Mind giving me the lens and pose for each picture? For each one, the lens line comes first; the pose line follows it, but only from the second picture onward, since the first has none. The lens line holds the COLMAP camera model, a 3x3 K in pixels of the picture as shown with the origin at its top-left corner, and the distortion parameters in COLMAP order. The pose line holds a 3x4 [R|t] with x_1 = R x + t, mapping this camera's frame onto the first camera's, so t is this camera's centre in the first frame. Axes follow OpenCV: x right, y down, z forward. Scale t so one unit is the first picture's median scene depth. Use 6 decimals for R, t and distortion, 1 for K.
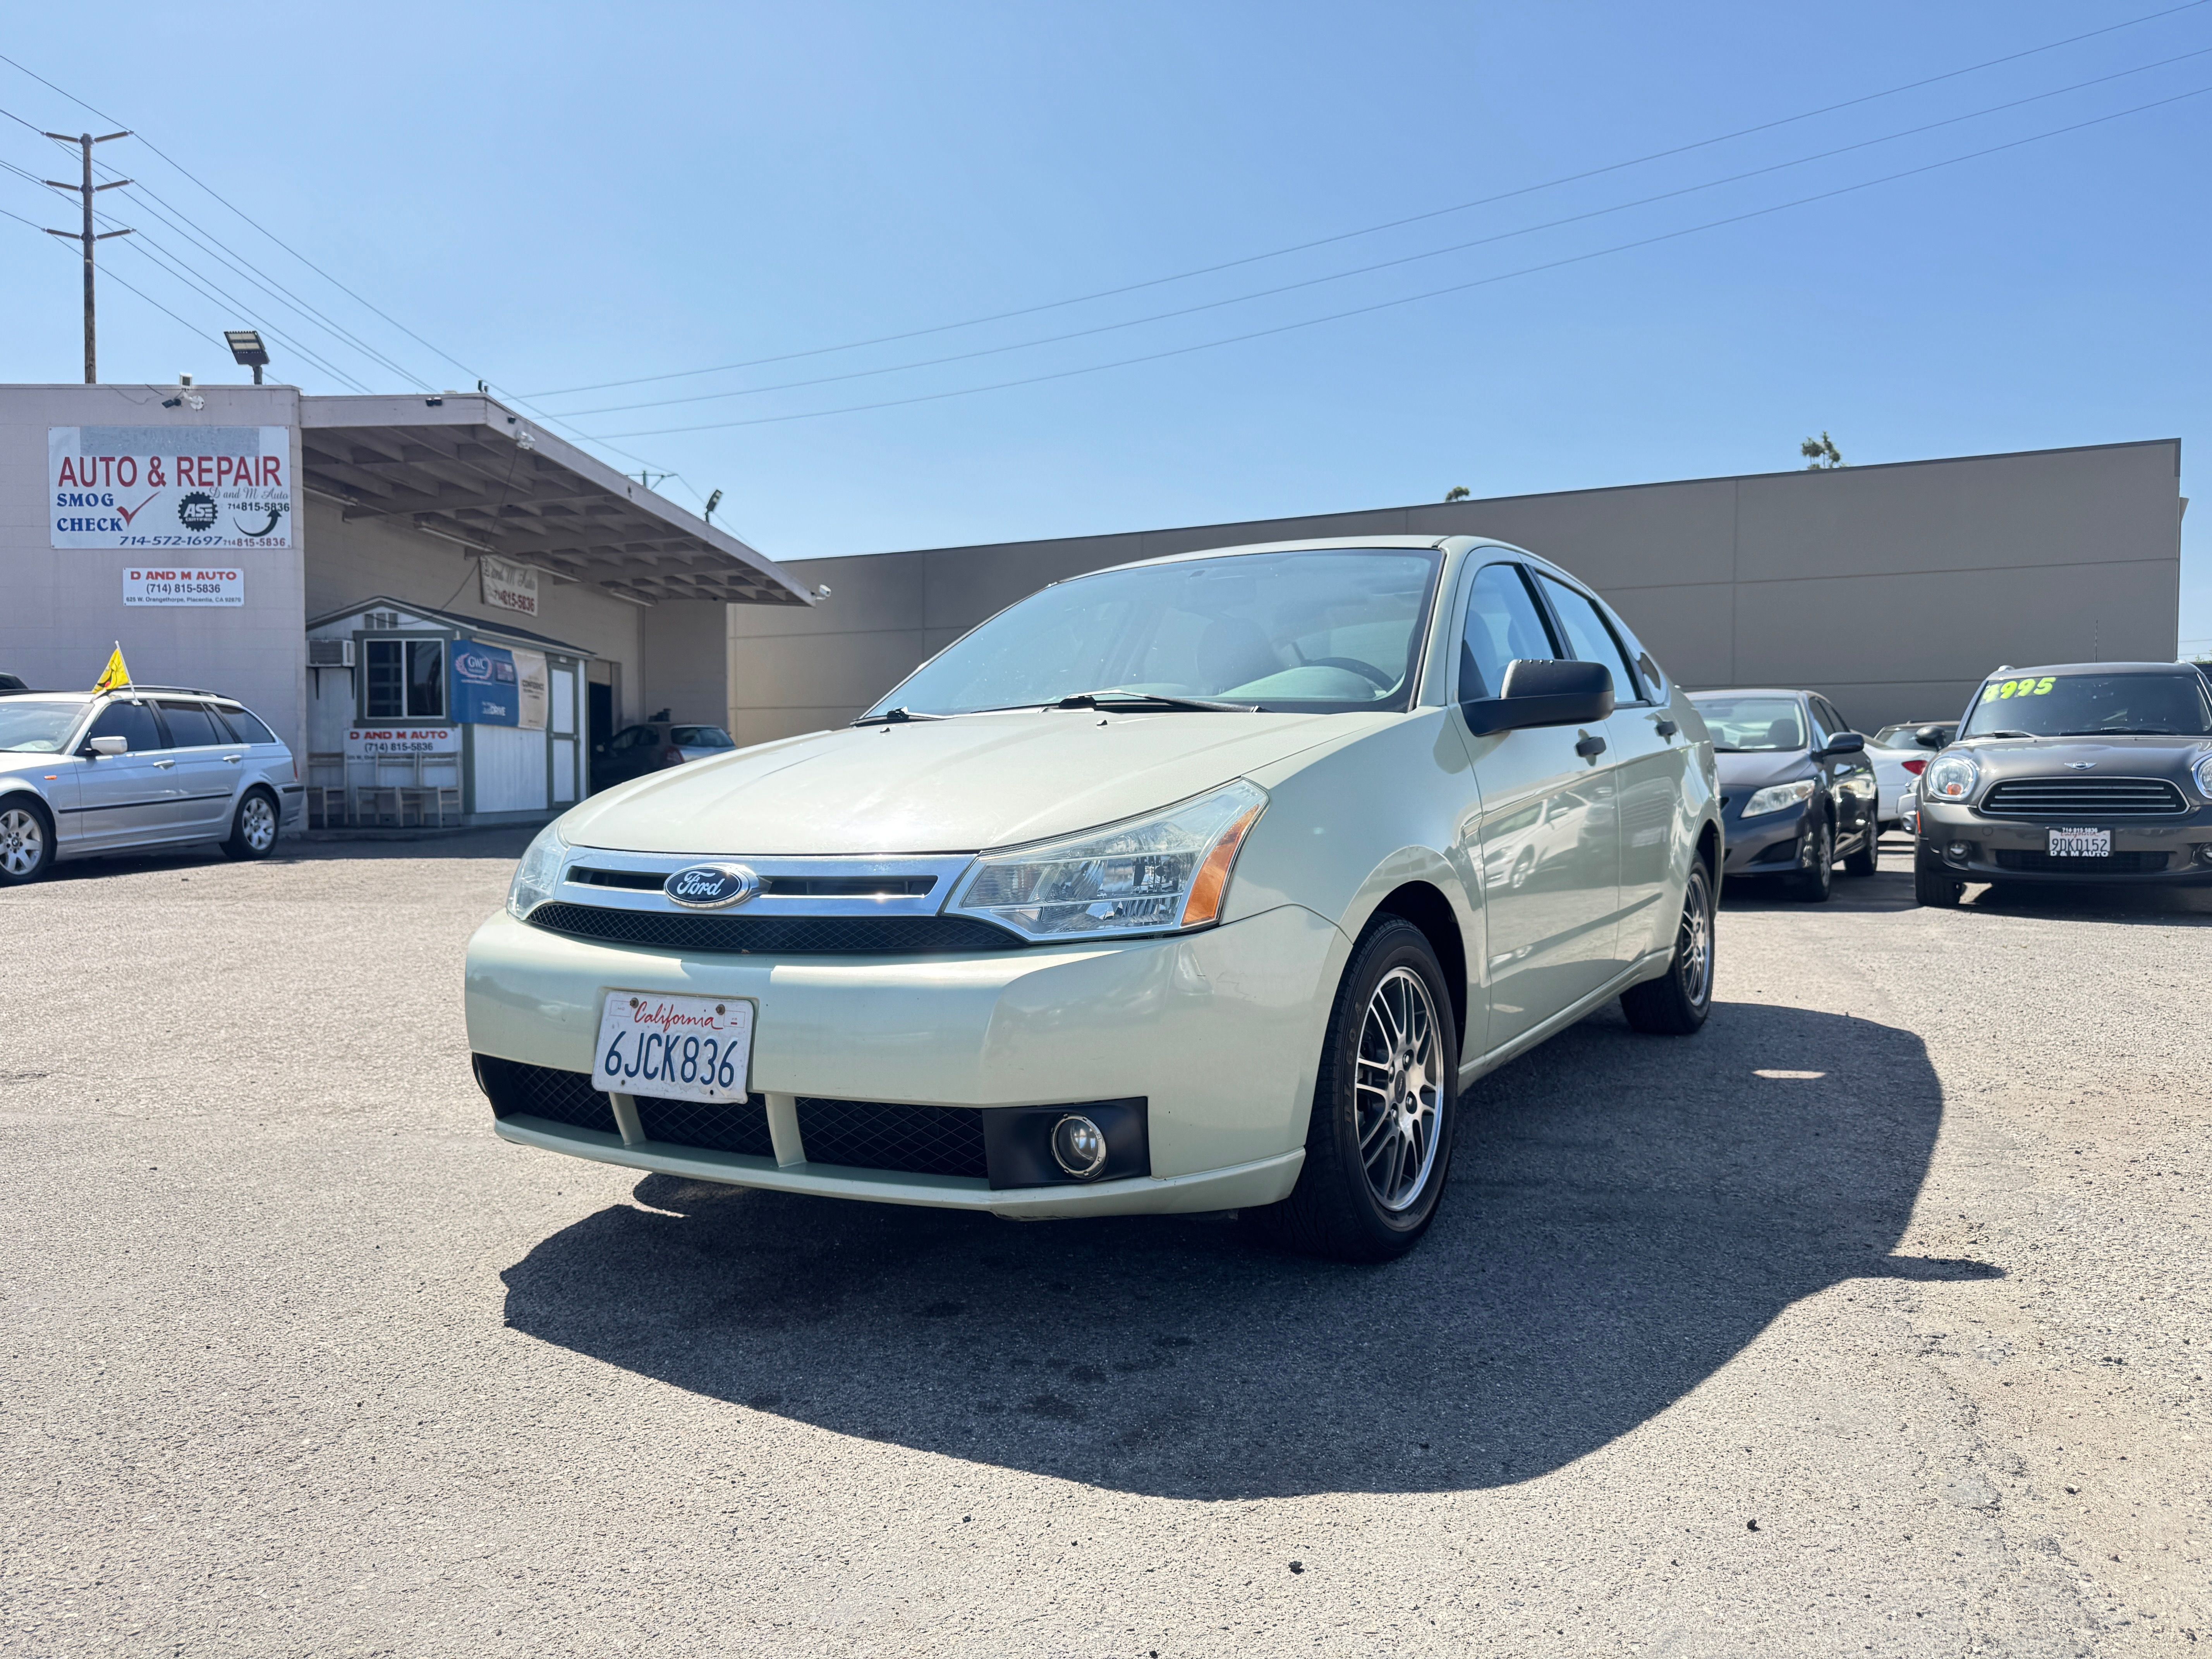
lens RADIAL K [[1562.4, 0, 1115.6], [0, 1562.4, 825.4], [0, 0, 1]] dist [0.043089, -0.054271]
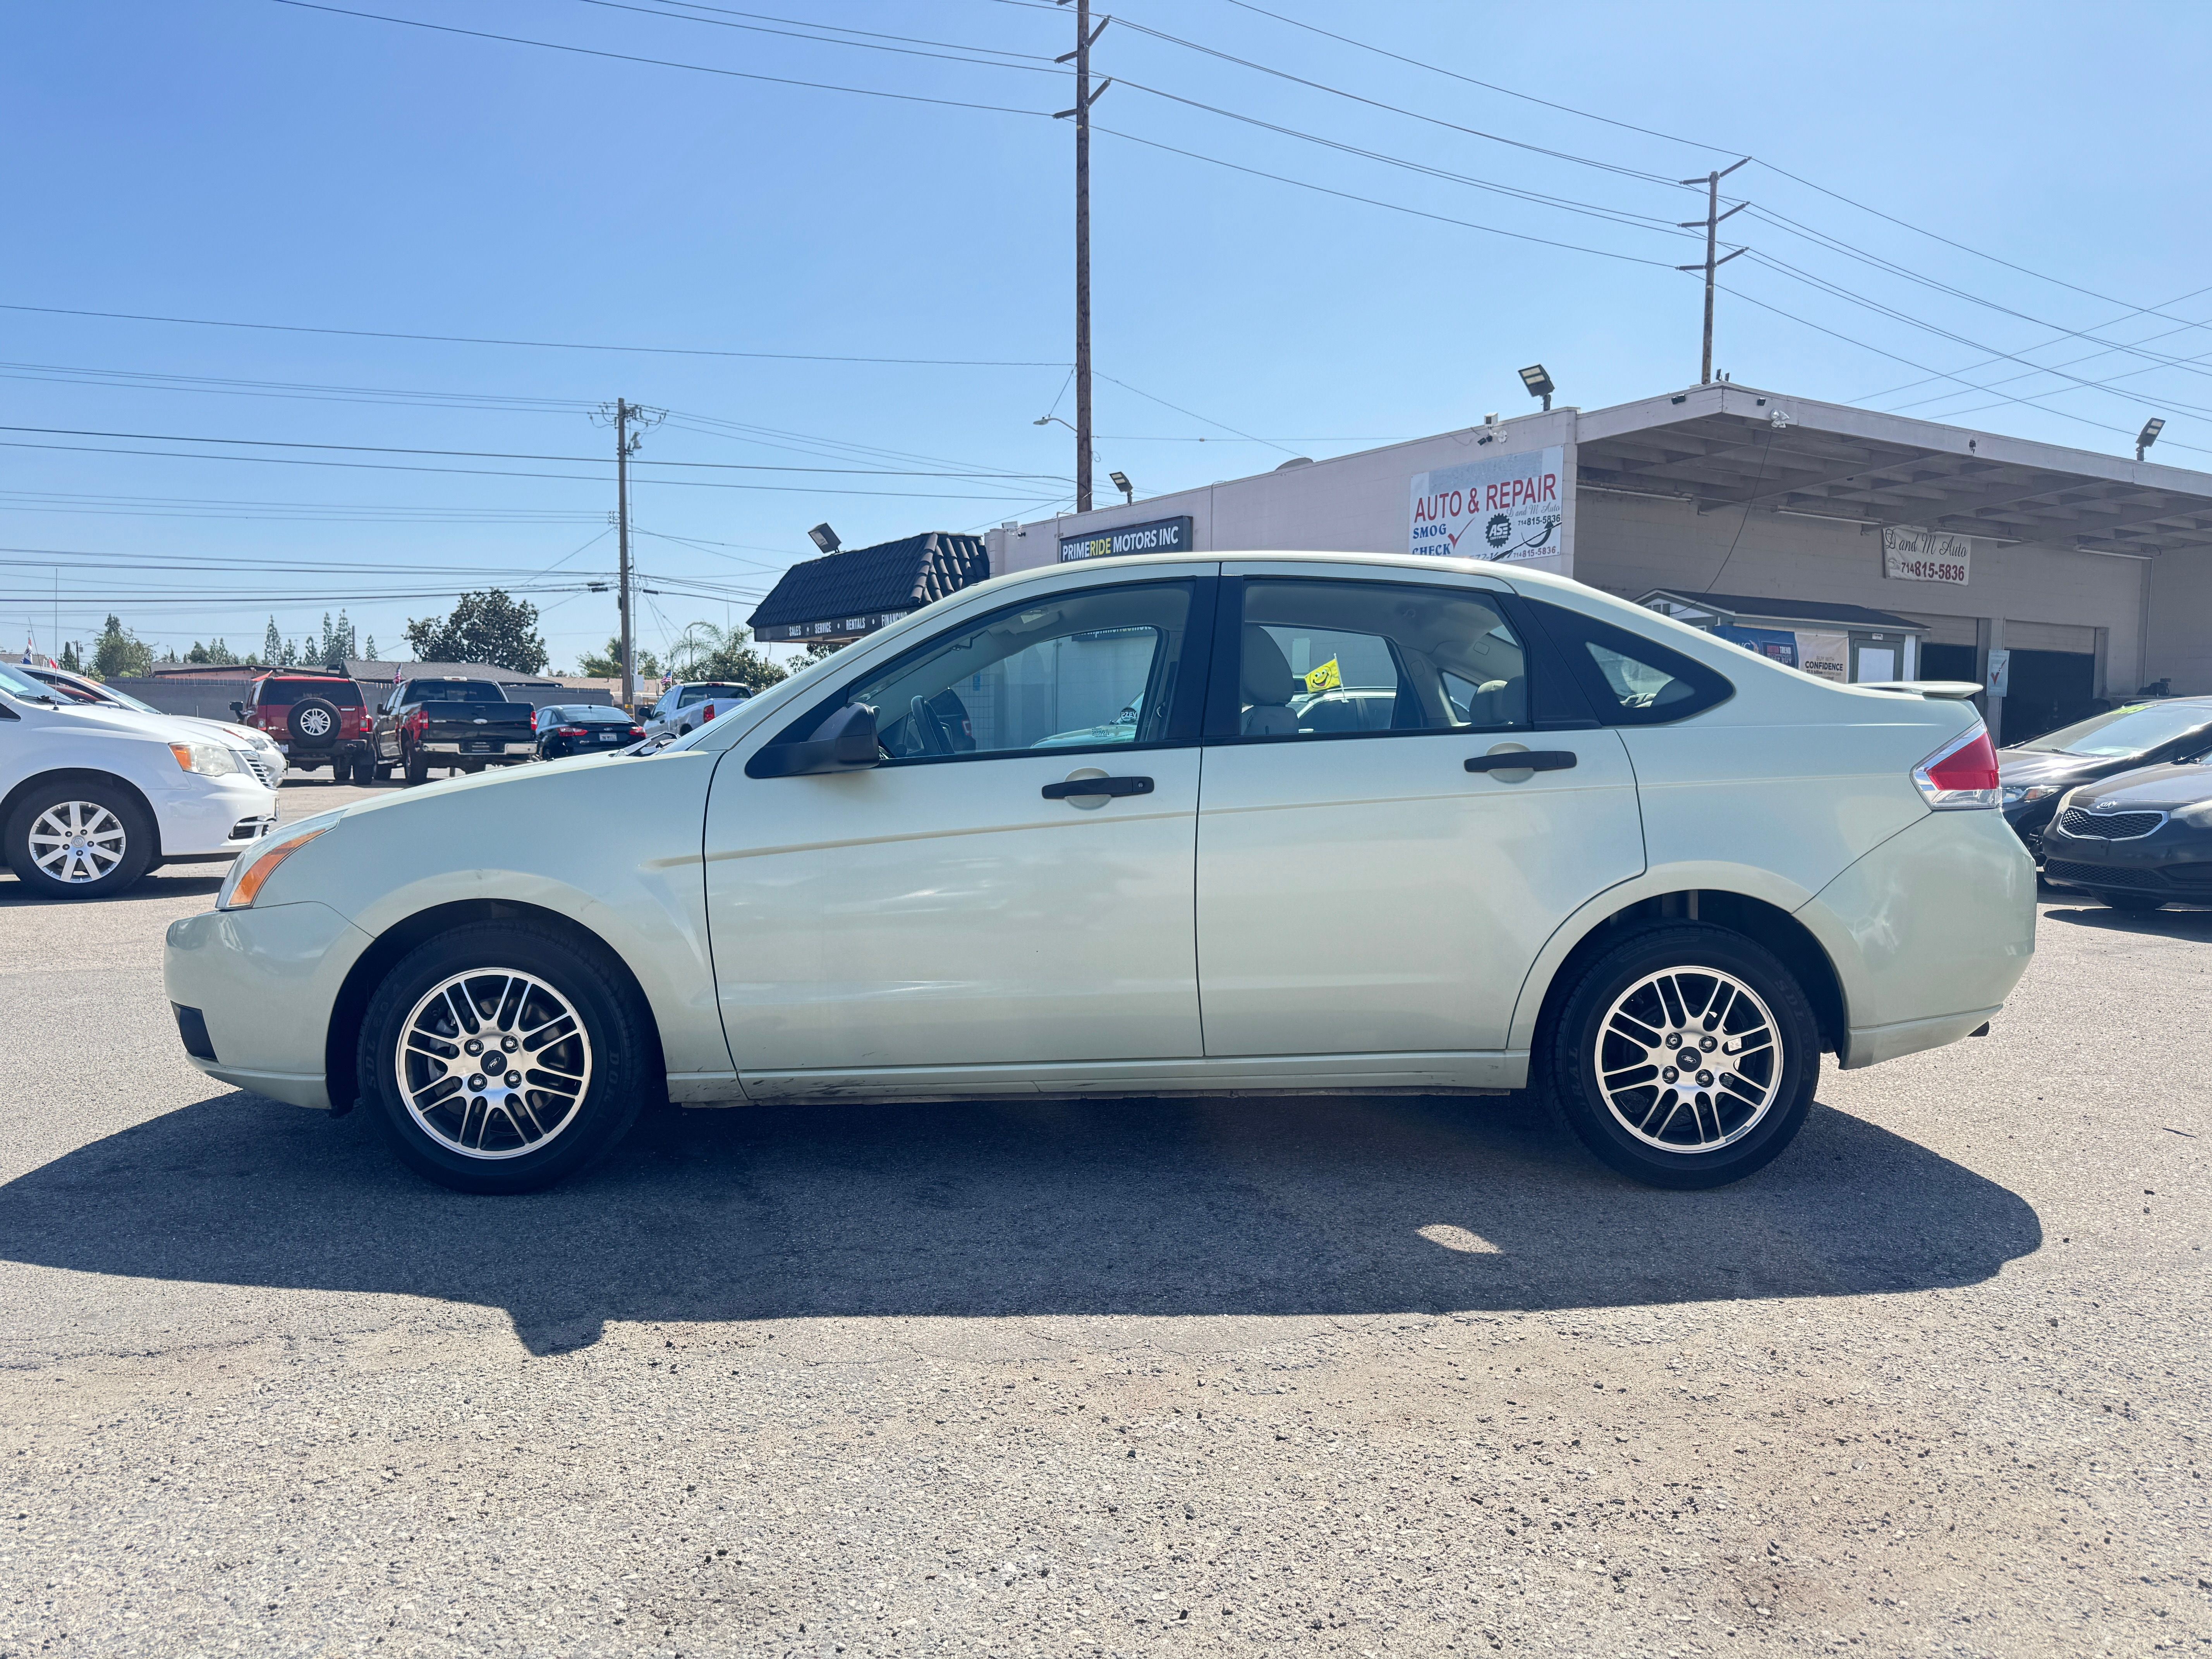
lens RADIAL K [[1562.4, 0, 1089.9], [0, 1562.4, 826.2], [0, 0, 1]] dist [0.043089, -0.054271]
pose [[0.535001, 0.052647, -0.843210, 1.485574], [-0.036723, 0.998562, 0.039047, -0.088272], [0.844053, 0.010075, 0.536165, 0.731281]]
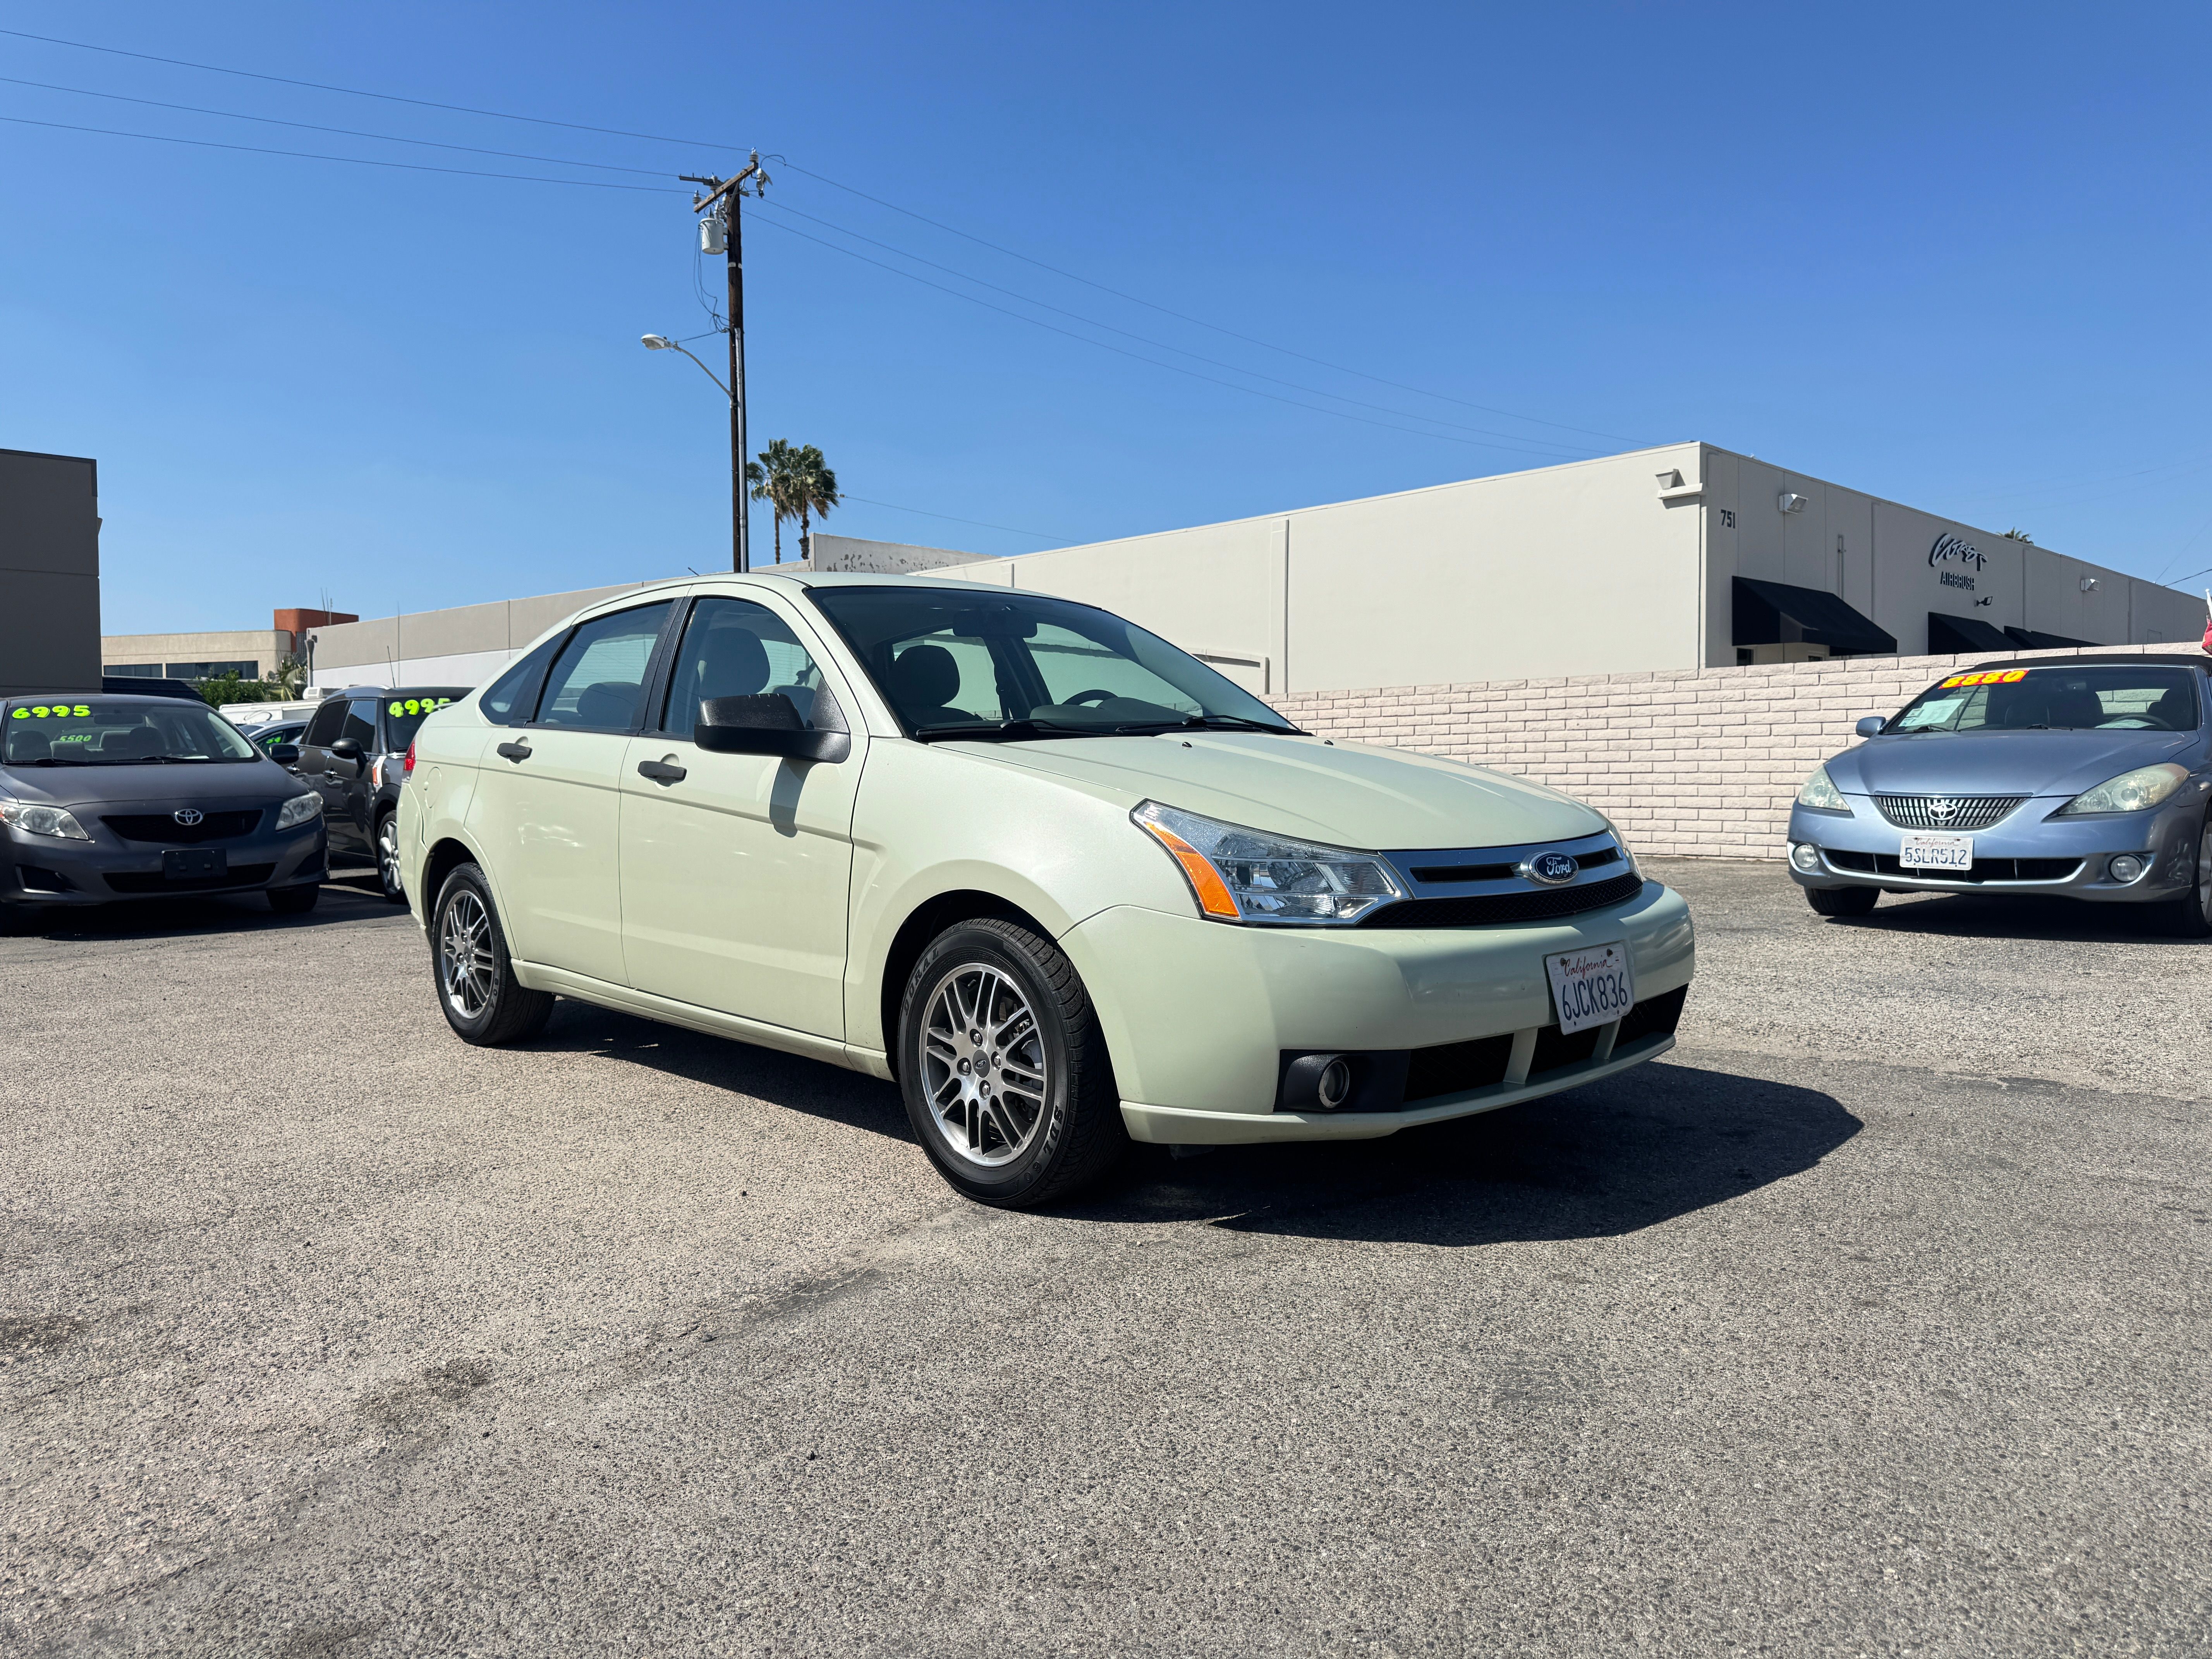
lens RADIAL K [[1562.4, 0, 1098.8], [0, 1562.4, 828.2], [0, 0, 1]] dist [0.043089, -0.054271]
pose [[0.269161, -0.036894, 0.962388, -1.450467], [0.041950, 0.998767, 0.026557, -0.039816], [-0.962181, 0.033224, 0.270376, 0.903423]]
